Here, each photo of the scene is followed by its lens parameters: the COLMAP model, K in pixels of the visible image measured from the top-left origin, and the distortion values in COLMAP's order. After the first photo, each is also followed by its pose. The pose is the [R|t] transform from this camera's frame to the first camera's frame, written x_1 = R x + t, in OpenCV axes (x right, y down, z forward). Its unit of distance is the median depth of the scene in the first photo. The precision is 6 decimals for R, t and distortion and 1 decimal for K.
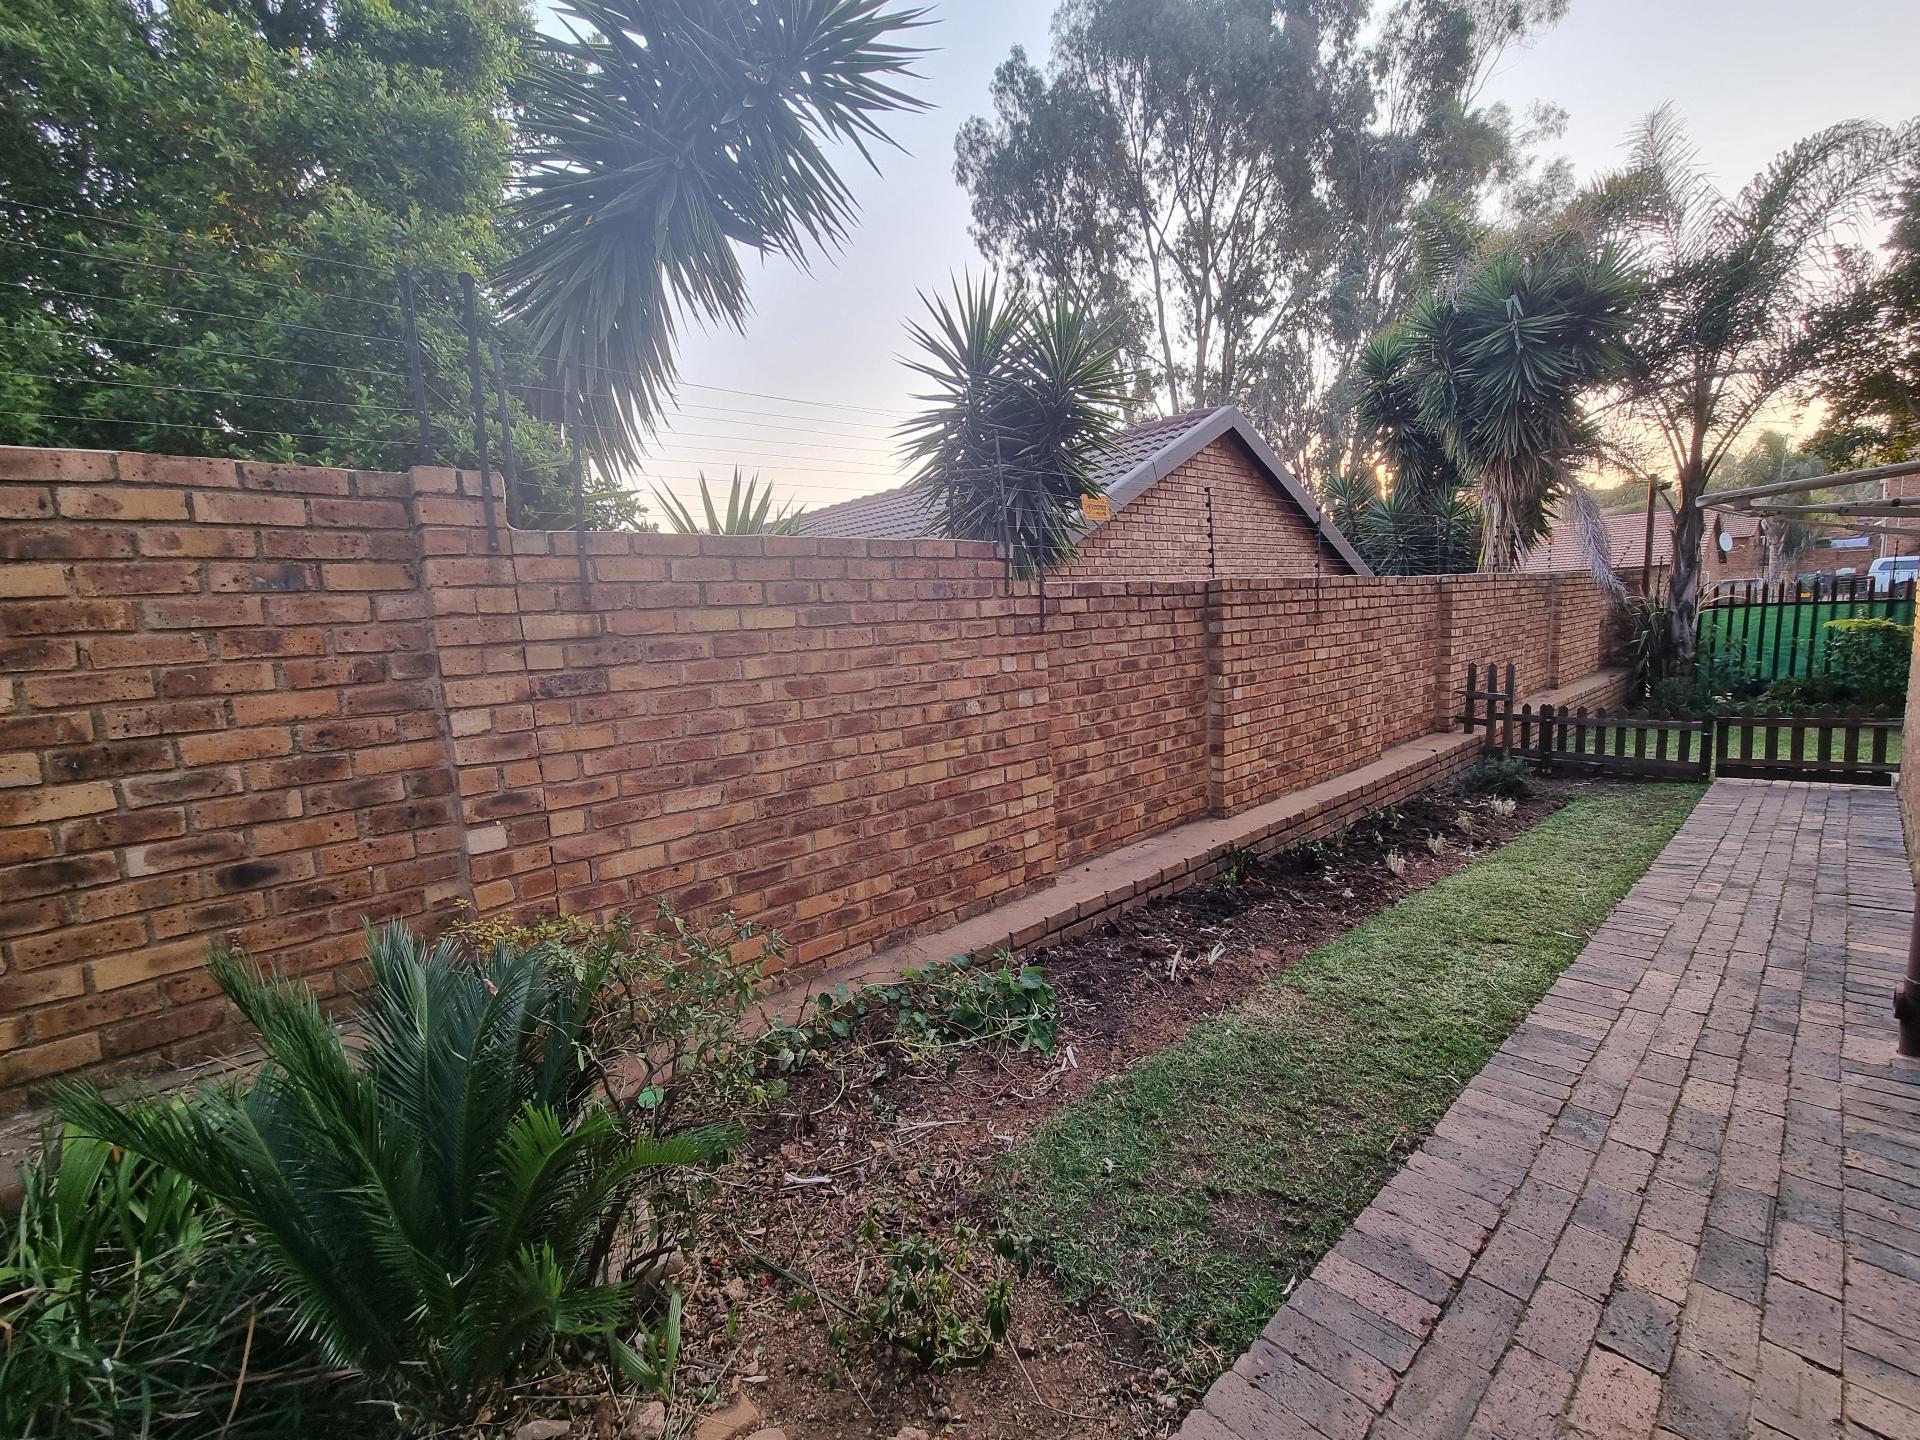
lens RADIAL K [[784.4, 0, 977.4], [0, 784.4, 722.5], [0, 0, 1]] dist [0.002185, -0.000643]
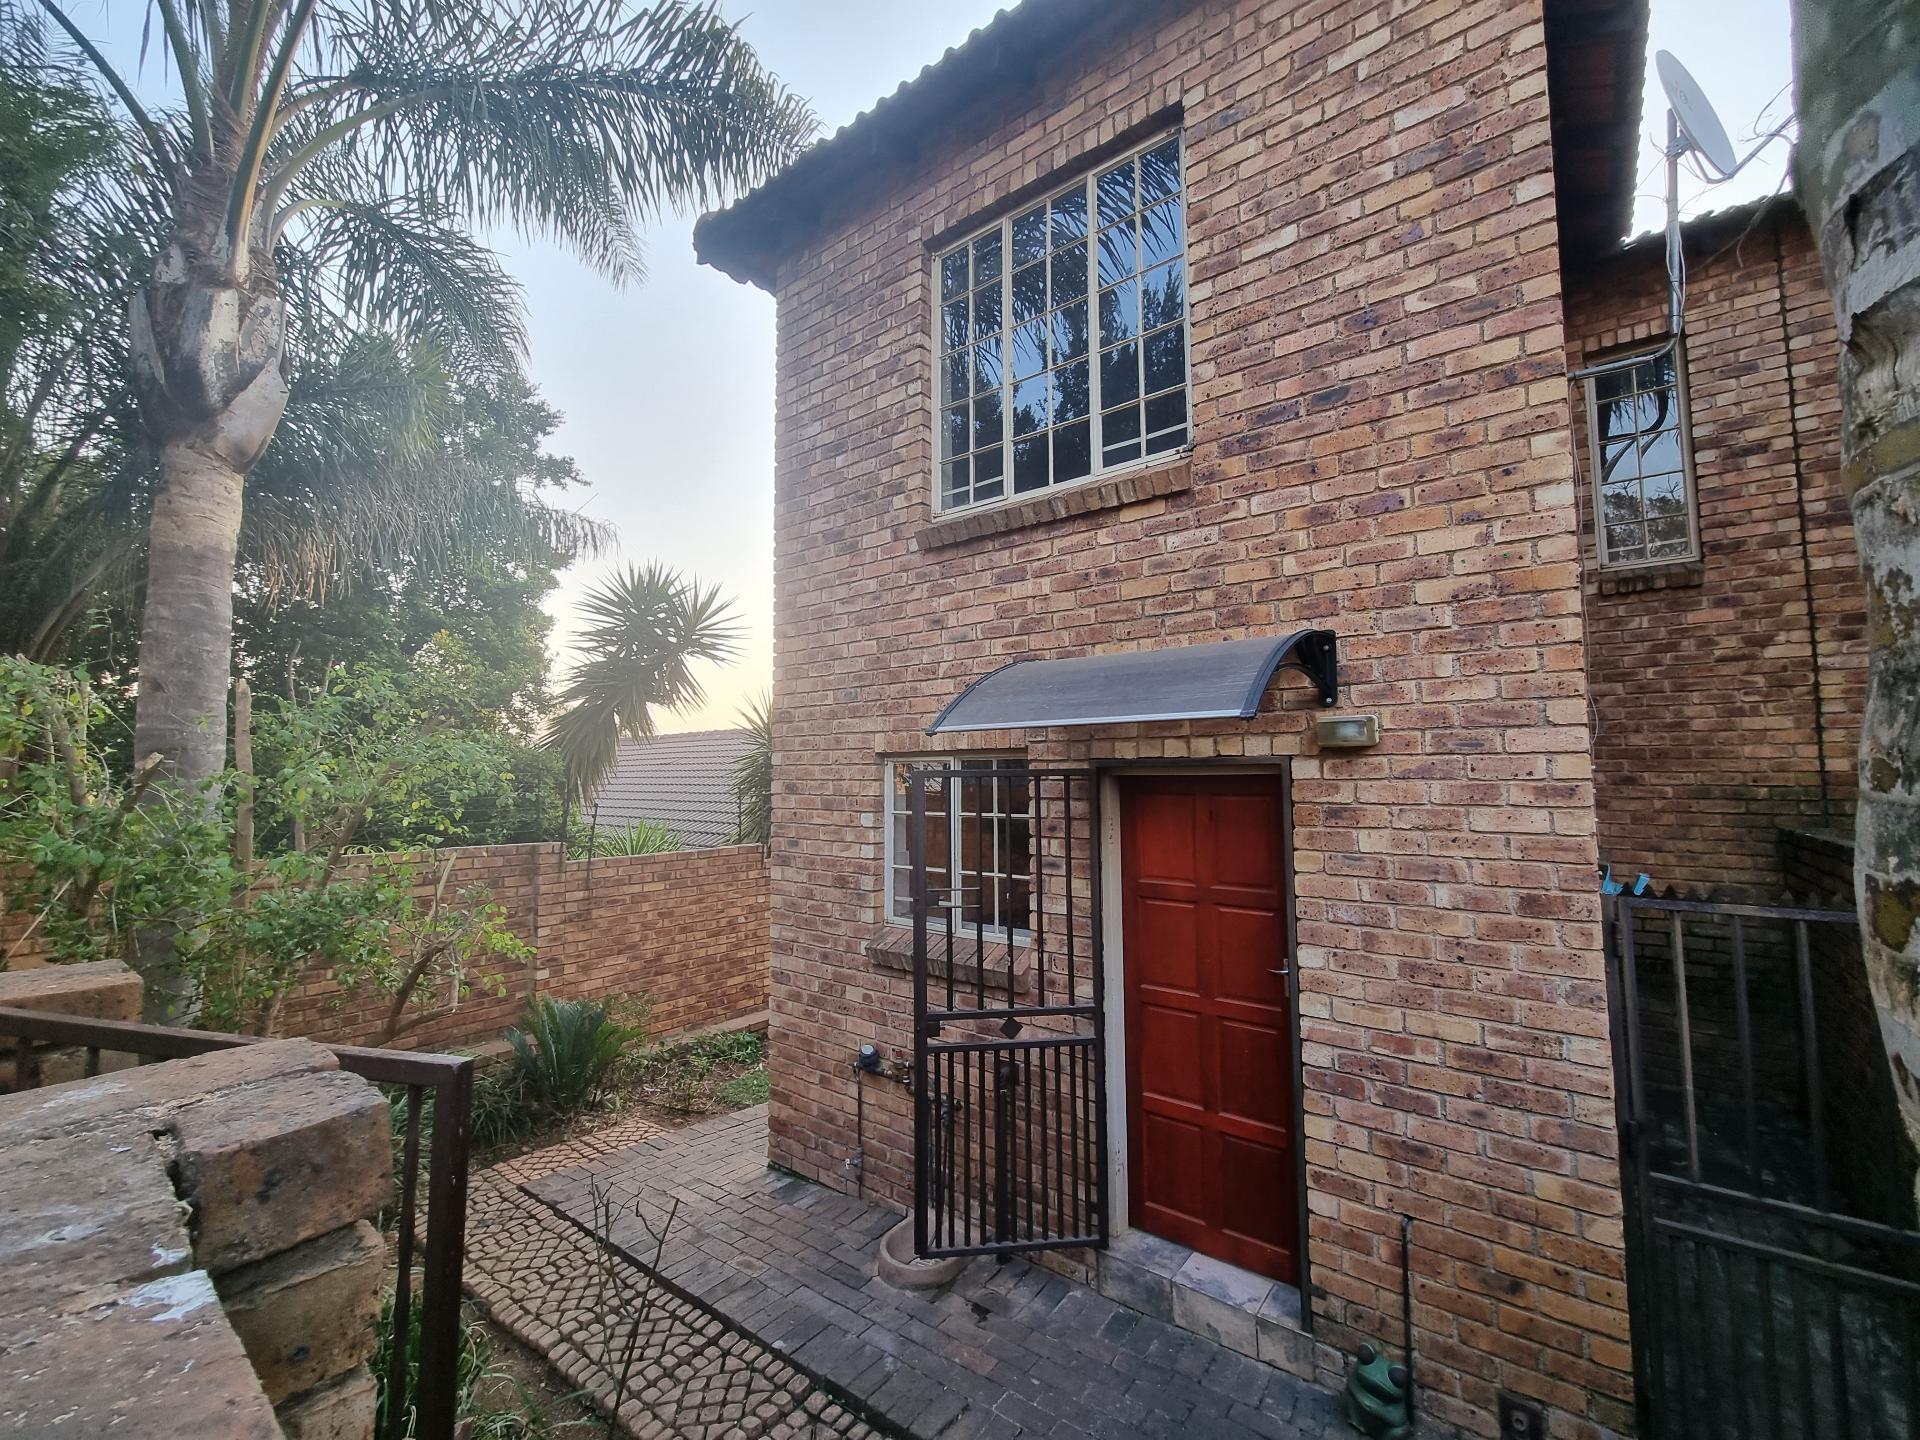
lens RADIAL K [[782.5, 0, 979.1], [0, 782.5, 718.4], [0, 0, 1]] dist [0.000638, 0.000049]
pose [[0.982455, 0.059574, 0.176728, 0.247993], [-0.020918, 0.976829, -0.212998, -0.125855], [-0.185322, 0.205564, 0.960937, -1.498087]]
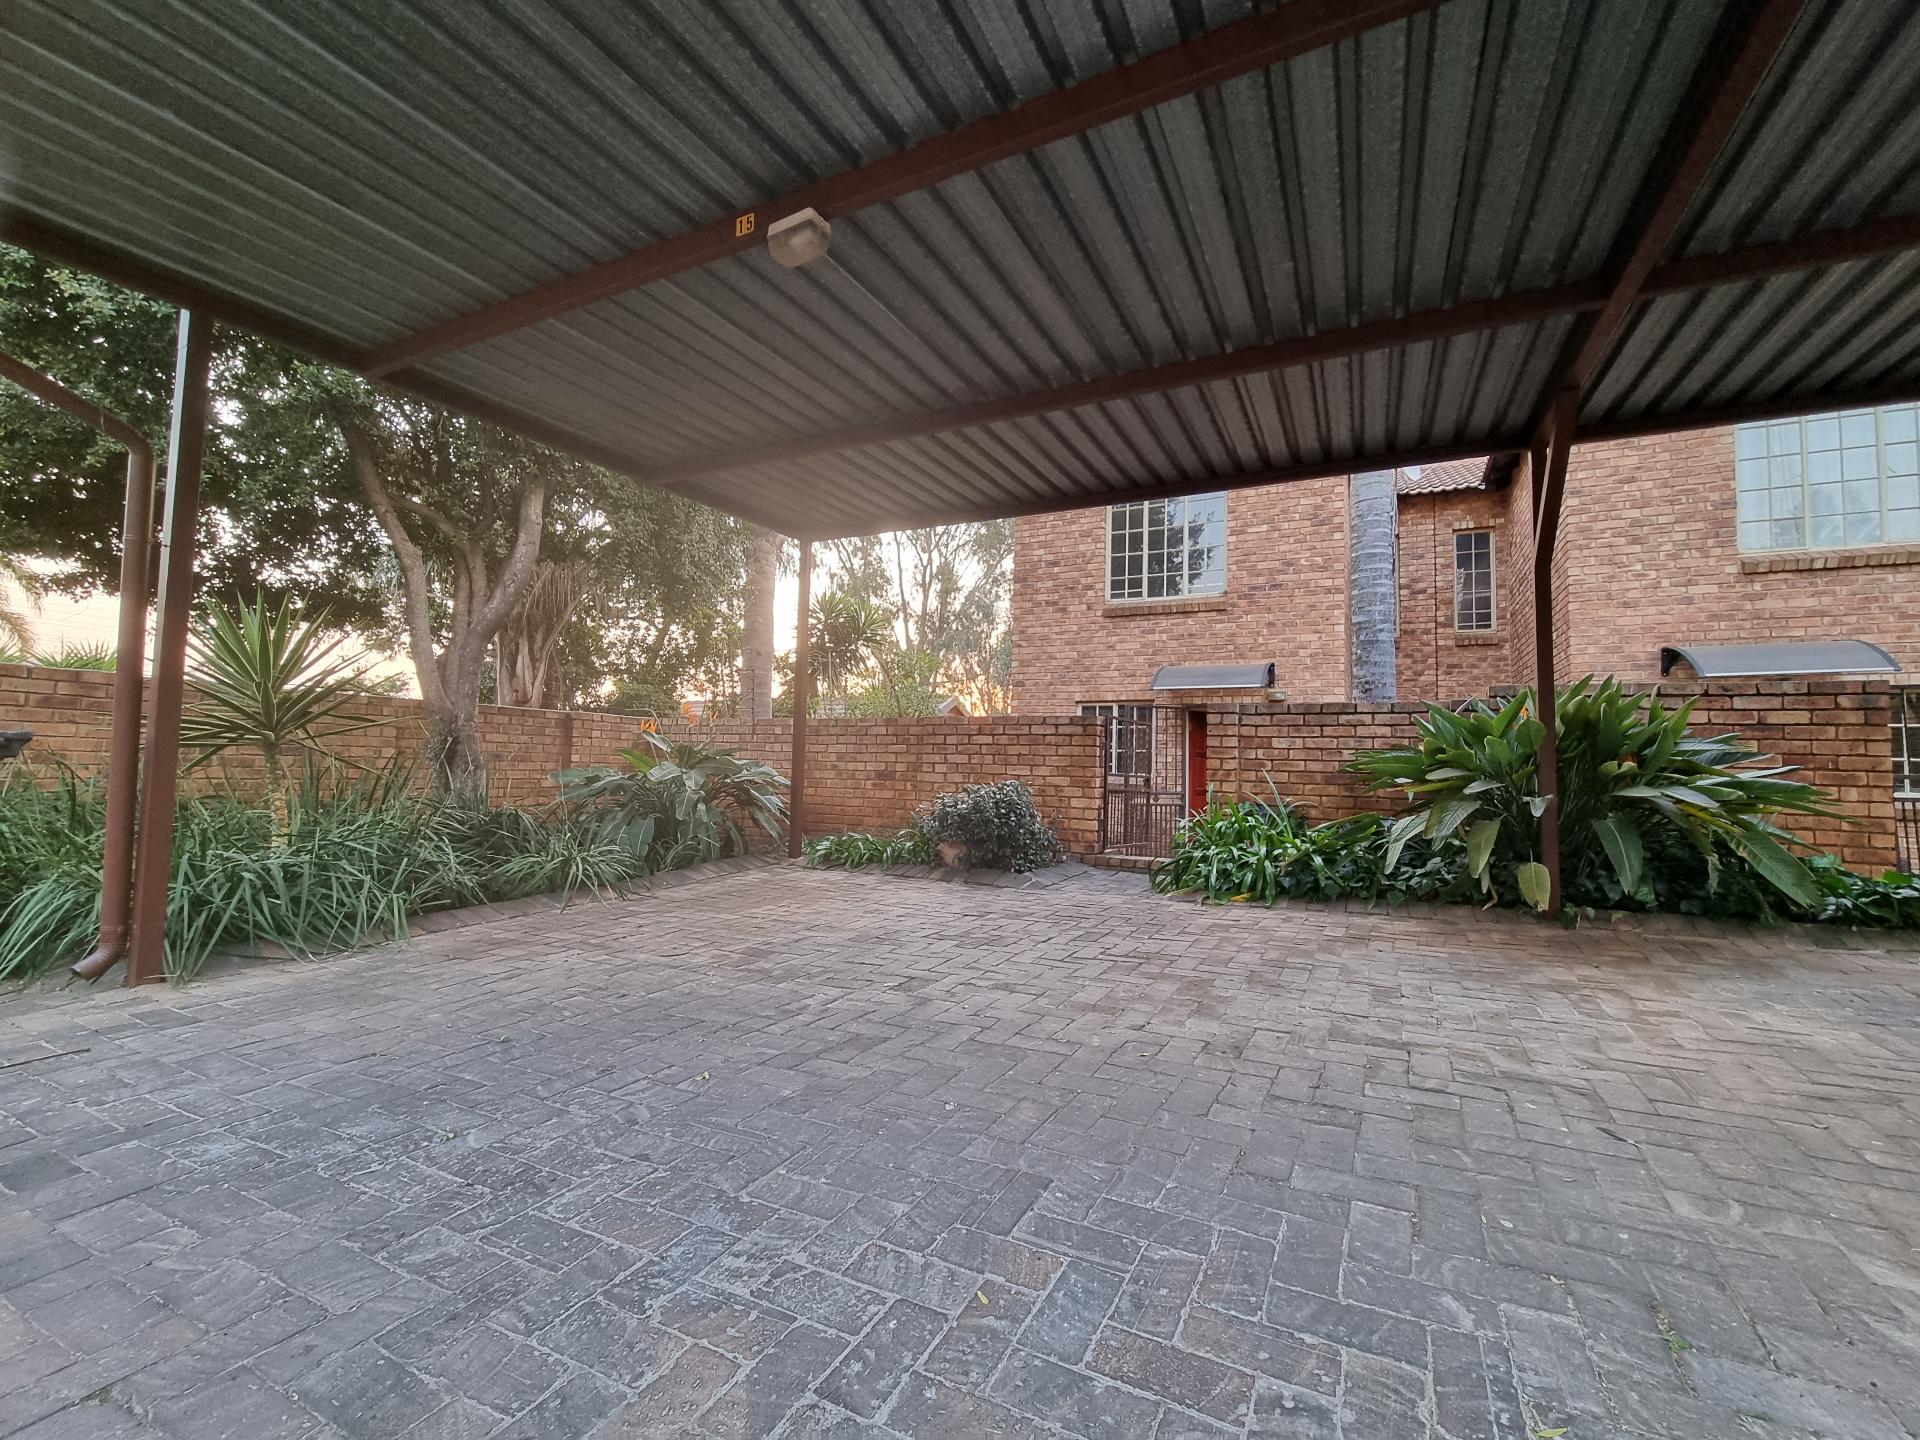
lens RADIAL K [[784.4, 0, 977.4], [0, 784.4, 722.5], [0, 0, 1]] dist [0.002185, -0.000643]
pose [[0.928162, 0.098009, 0.359040, -1.090121], [-0.024763, 0.978828, -0.203181, 0.351734], [-0.371352, 0.179694, 0.910938, -2.775907]]
